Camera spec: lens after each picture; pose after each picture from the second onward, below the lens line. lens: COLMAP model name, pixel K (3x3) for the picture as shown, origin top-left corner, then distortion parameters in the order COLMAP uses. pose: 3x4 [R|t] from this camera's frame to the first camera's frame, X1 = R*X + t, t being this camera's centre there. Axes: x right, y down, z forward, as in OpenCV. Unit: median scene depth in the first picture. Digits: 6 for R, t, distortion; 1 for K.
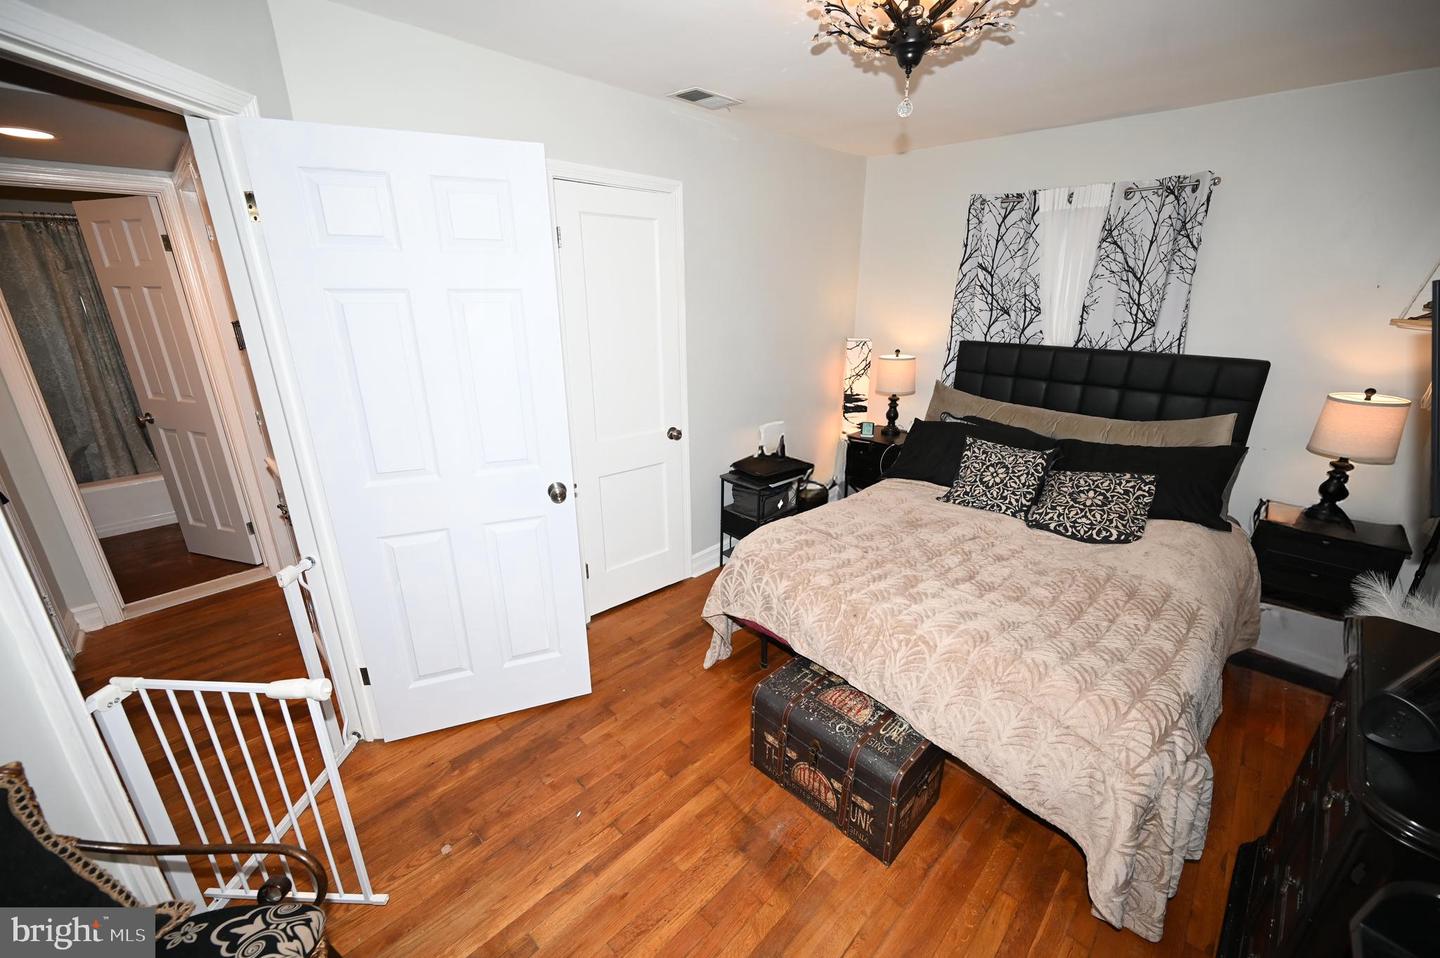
lens RADIAL K [[563.6, 0, 722.1], [0, 563.6, 481.8], [0, 0, 1]] dist [-0.002009, 0.000066]
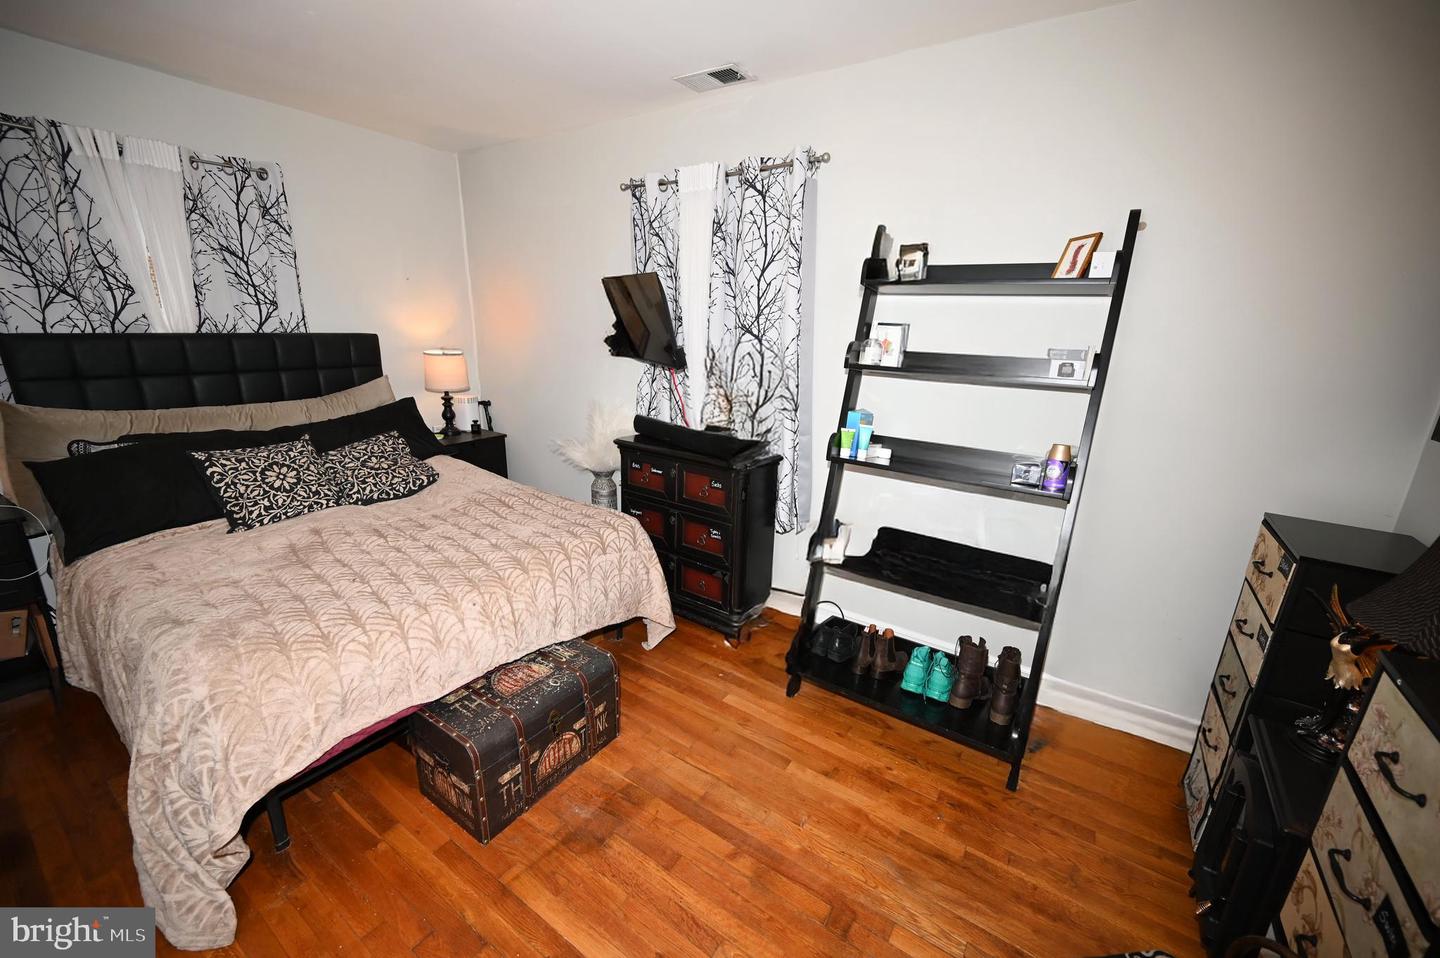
lens RADIAL K [[568.2, 0, 724.8], [0, 568.2, 486.0], [0, 0, 1]] dist [0.002292, 0.000263]
pose [[-0.195447, -0.282331, 0.939196, -0.489721], [0.290758, 0.897928, 0.330432, -0.093445], [-0.936622, 0.337660, -0.093407, 0.462145]]
